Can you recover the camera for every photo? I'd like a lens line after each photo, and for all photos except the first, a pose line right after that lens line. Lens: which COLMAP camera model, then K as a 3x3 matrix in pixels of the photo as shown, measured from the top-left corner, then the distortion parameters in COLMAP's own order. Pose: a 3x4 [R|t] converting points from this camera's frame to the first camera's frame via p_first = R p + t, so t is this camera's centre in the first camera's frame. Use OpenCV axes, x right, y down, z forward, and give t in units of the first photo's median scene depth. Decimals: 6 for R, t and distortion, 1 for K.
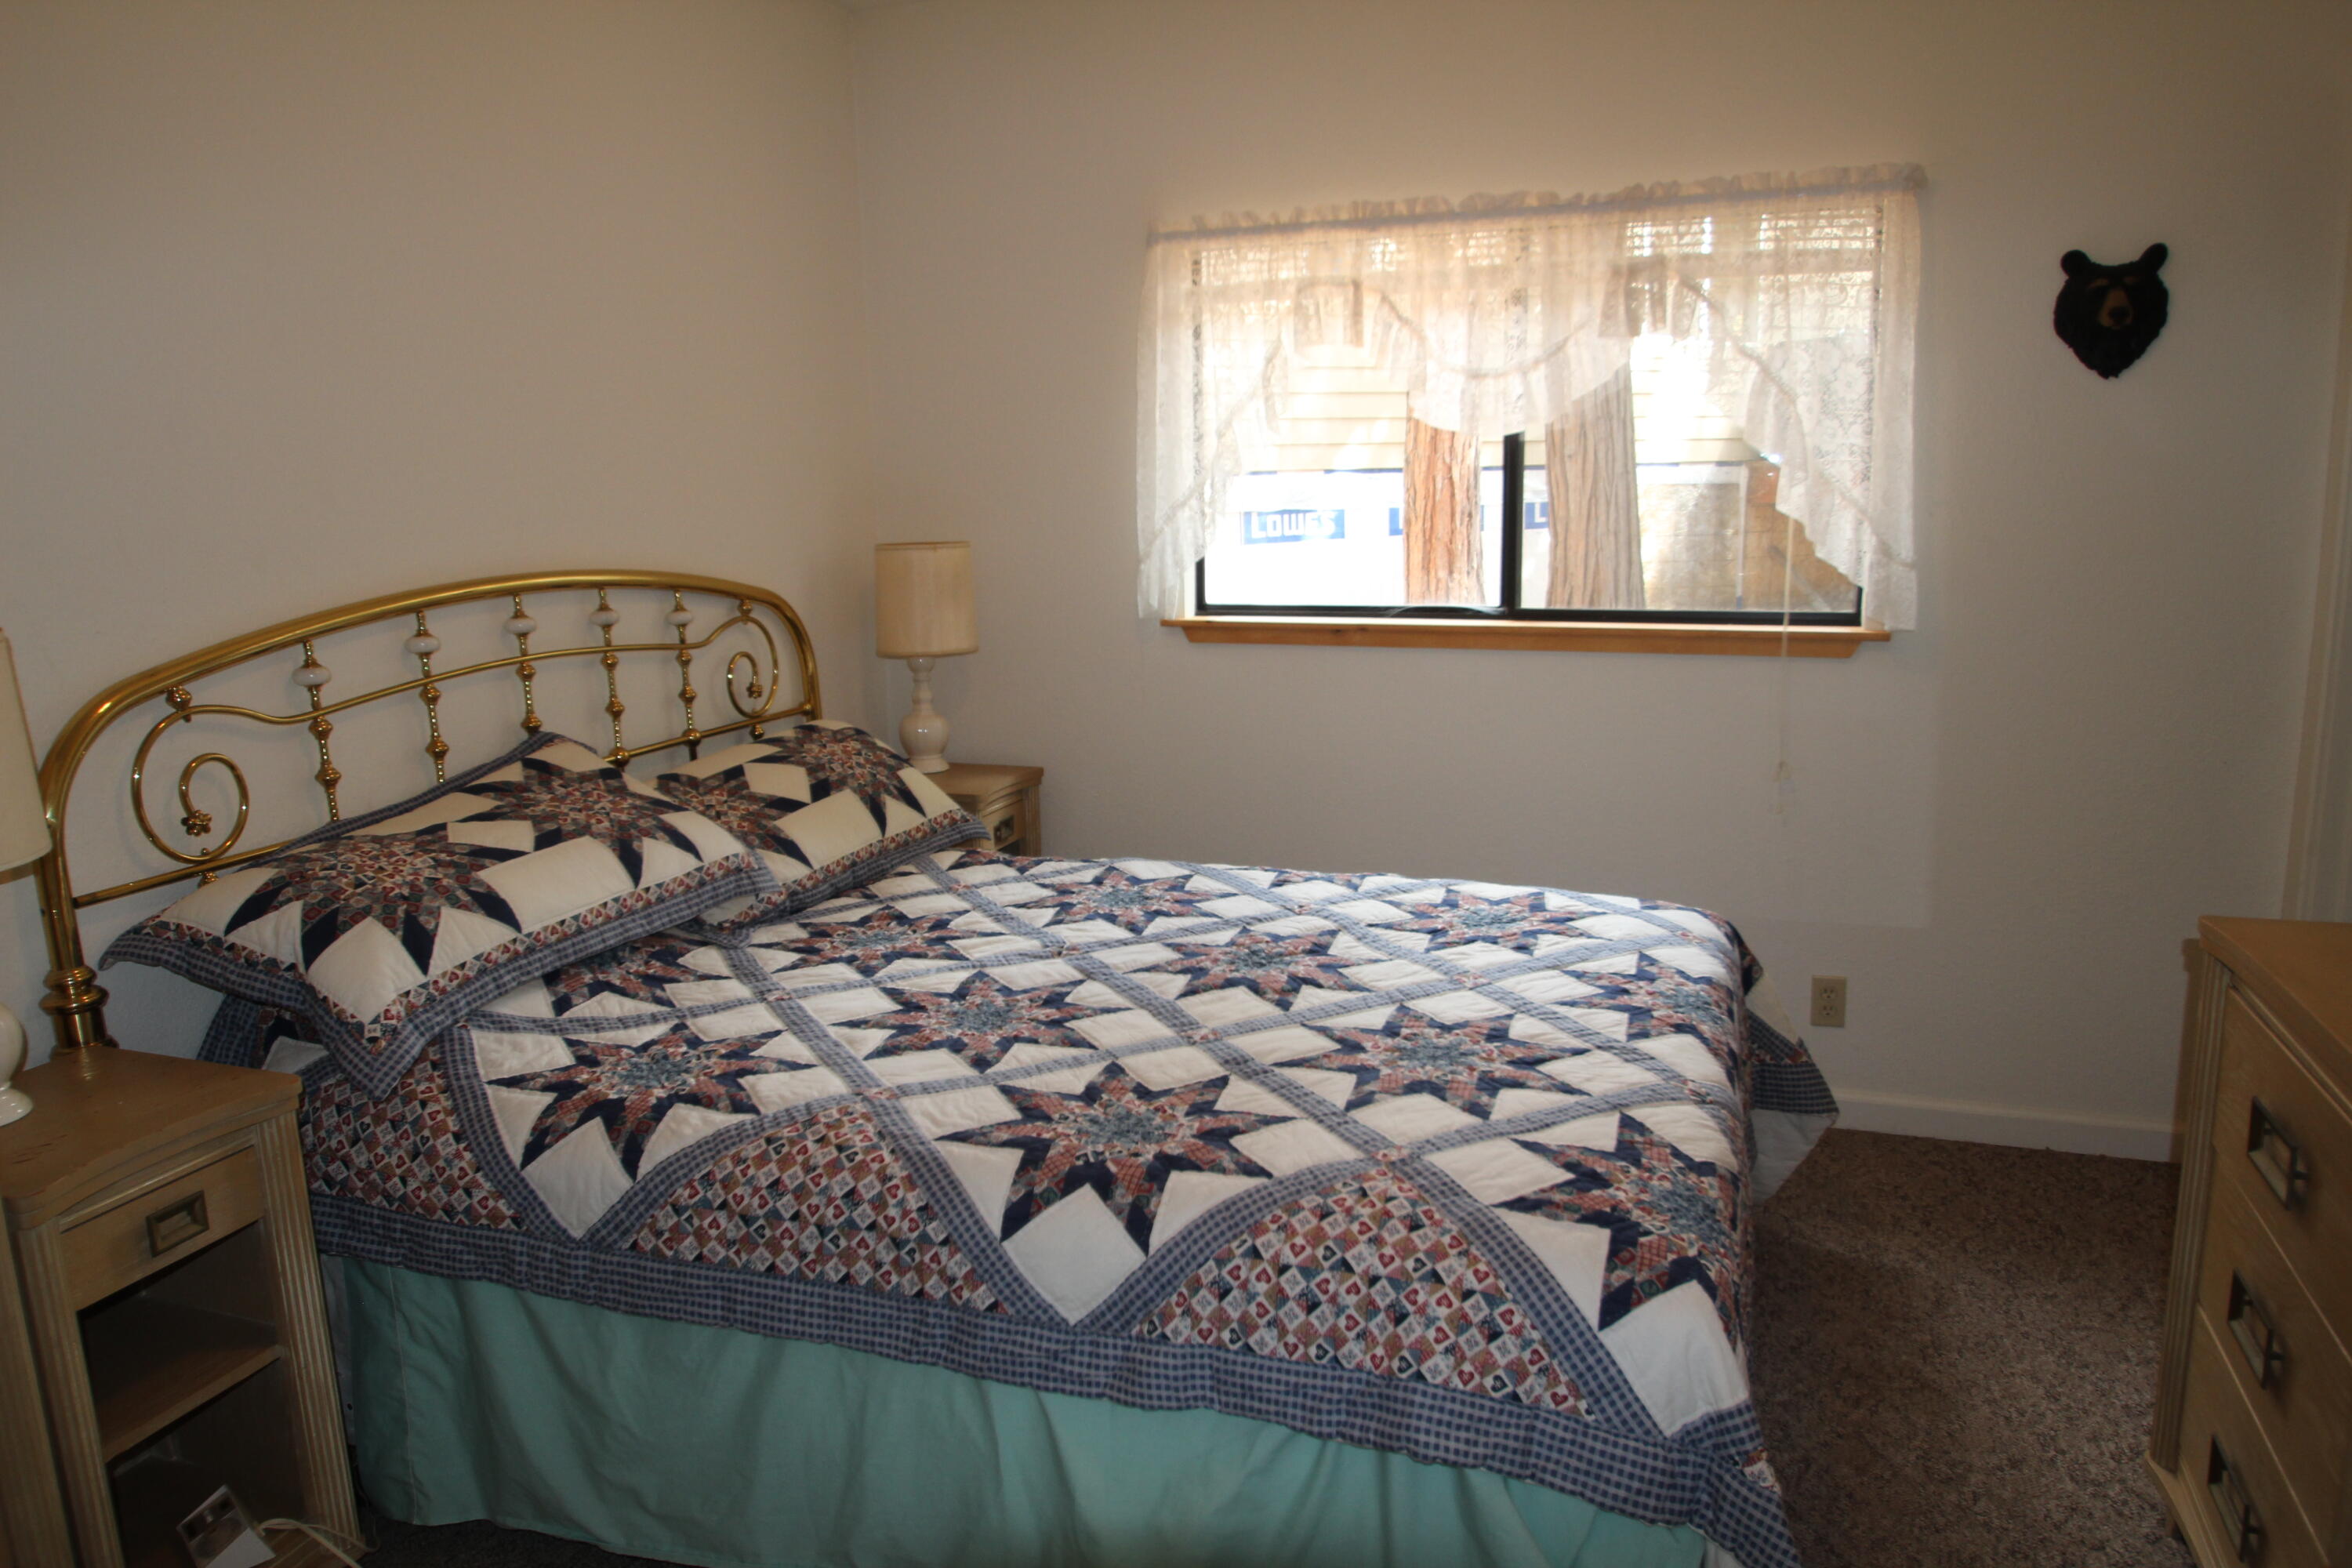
lens RADIAL K [[1591.8, 0, 1176.0], [0, 1591.8, 784.0], [0, 0, 1]] dist [-0.007898, -0.001030]
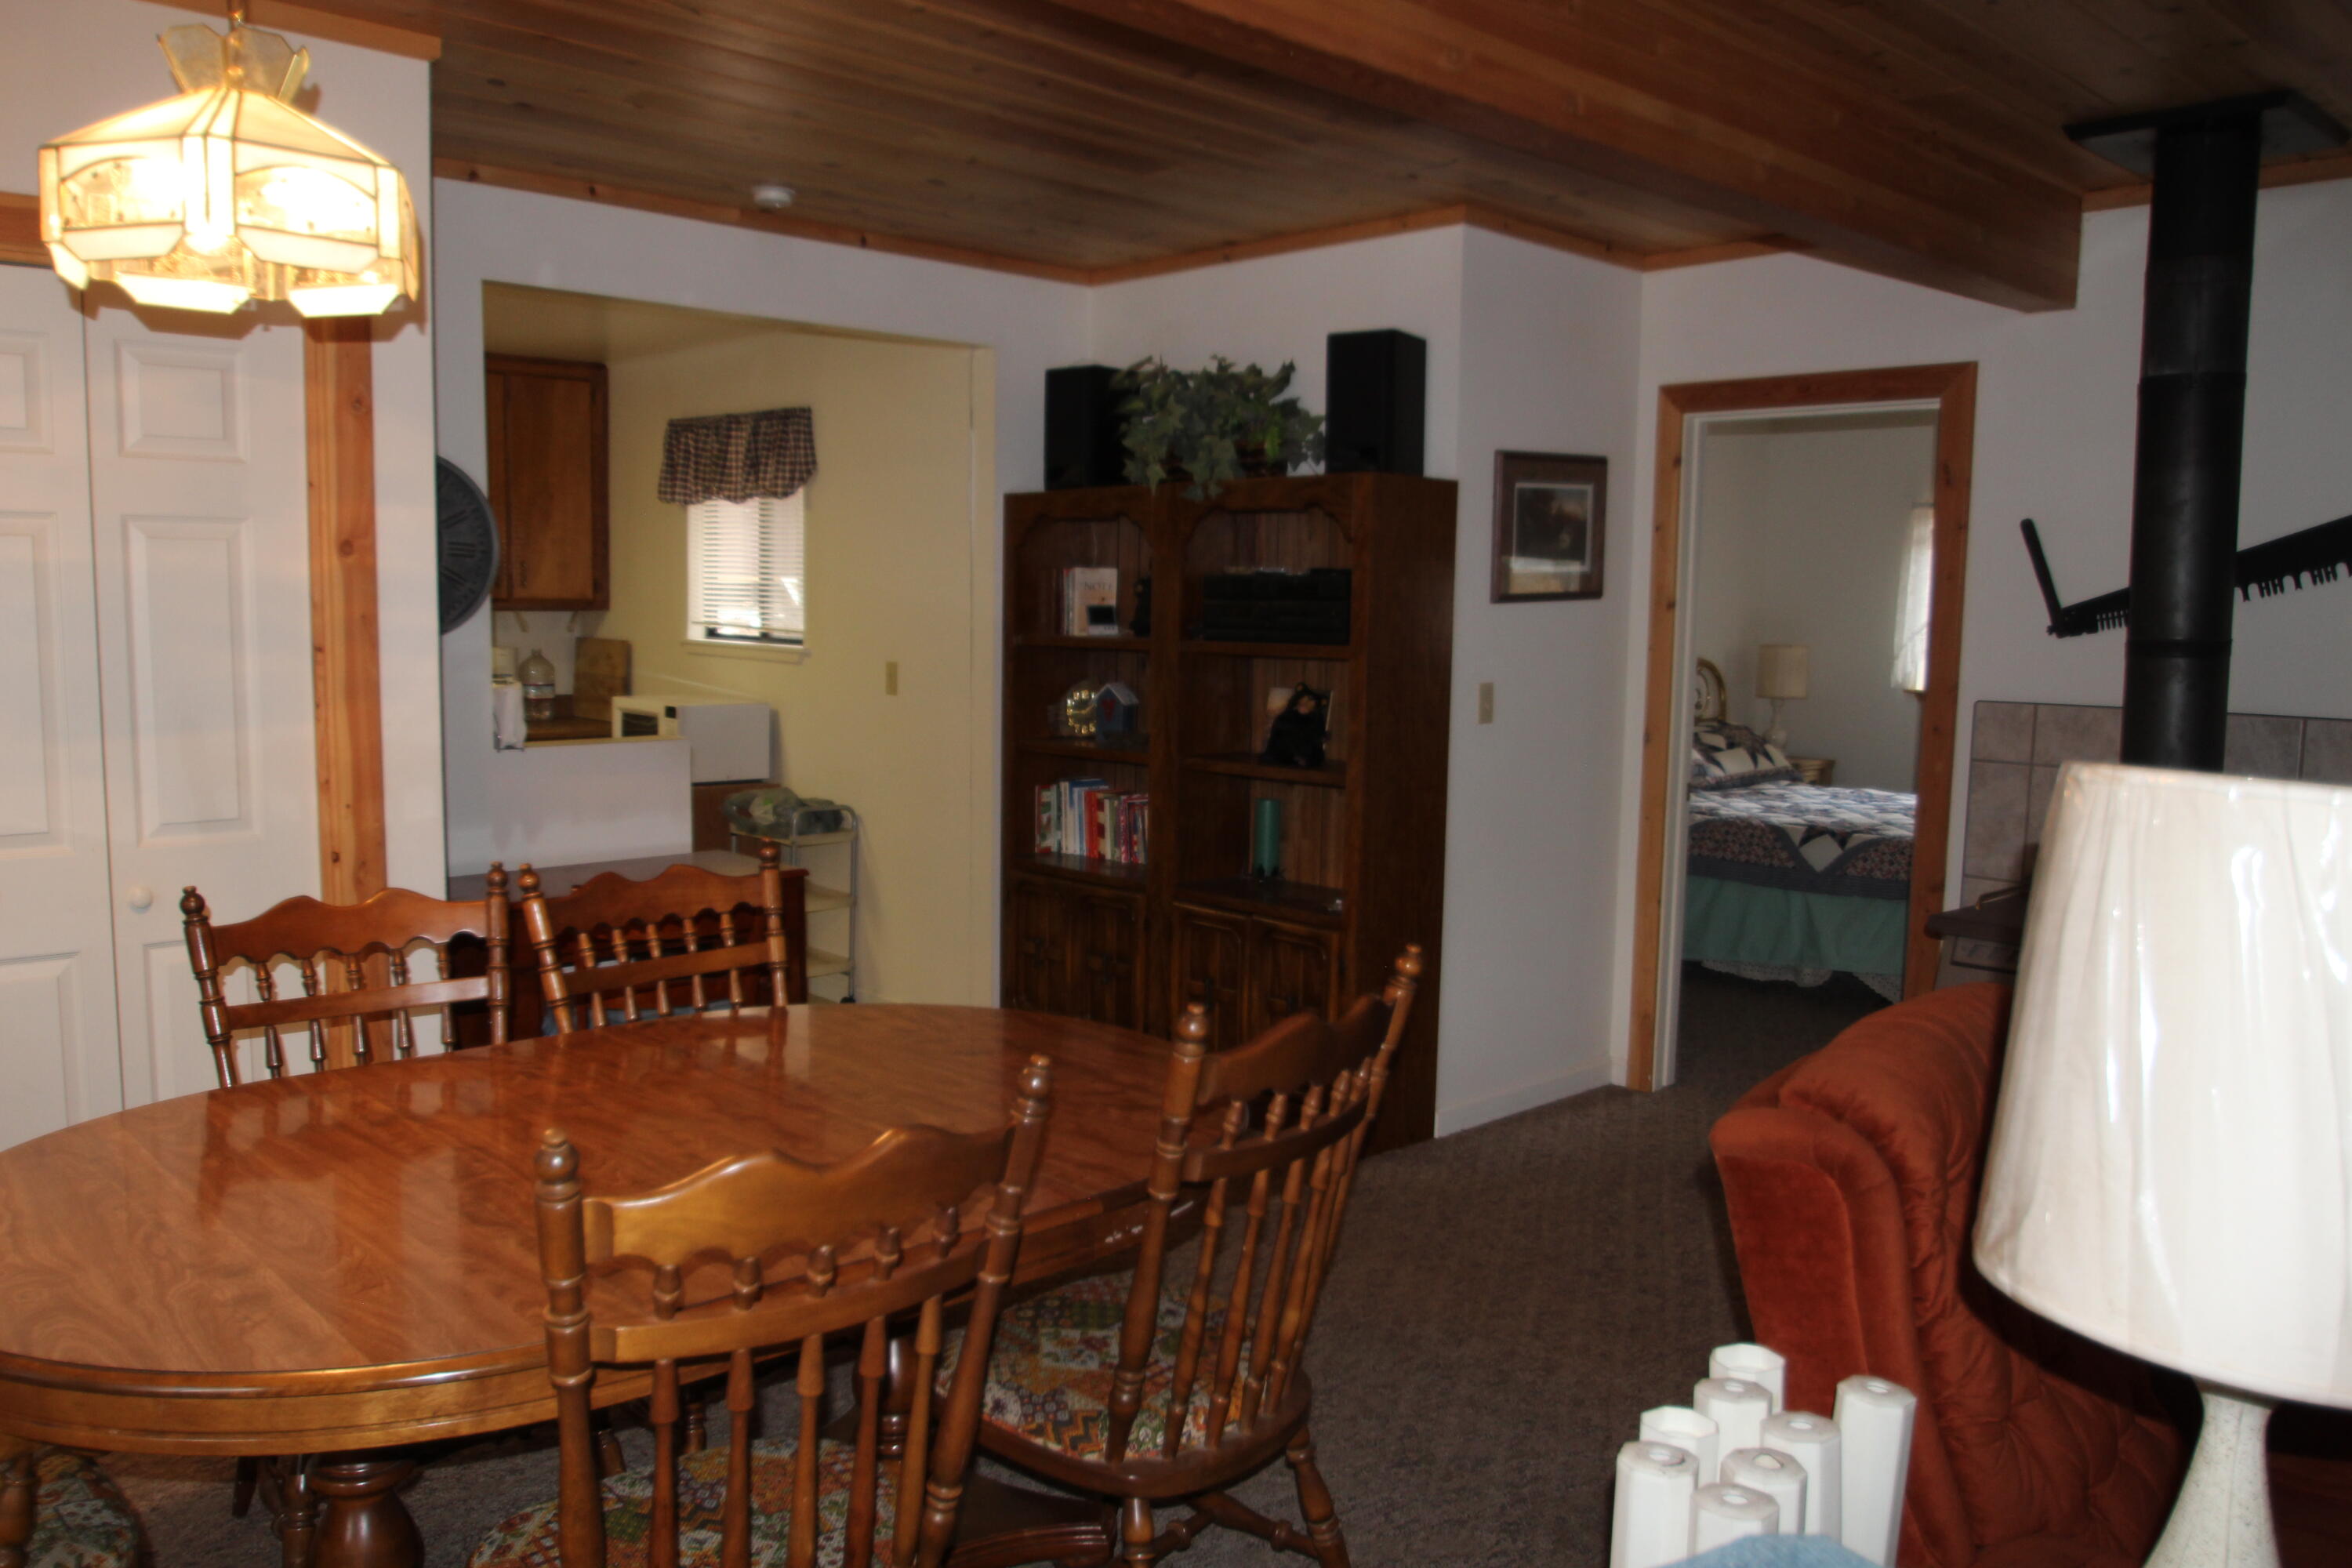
lens RADIAL K [[1855.8, 0, 1174.7], [0, 1855.8, 724.2], [0, 0, 1]] dist [-0.003699, -0.000882]
pose [[0.895846, 0.075257, -0.437946, 0.230780], [-0.124414, 0.988616, -0.084614, 0.302405], [0.426592, 0.130288, 0.895011, -1.762276]]
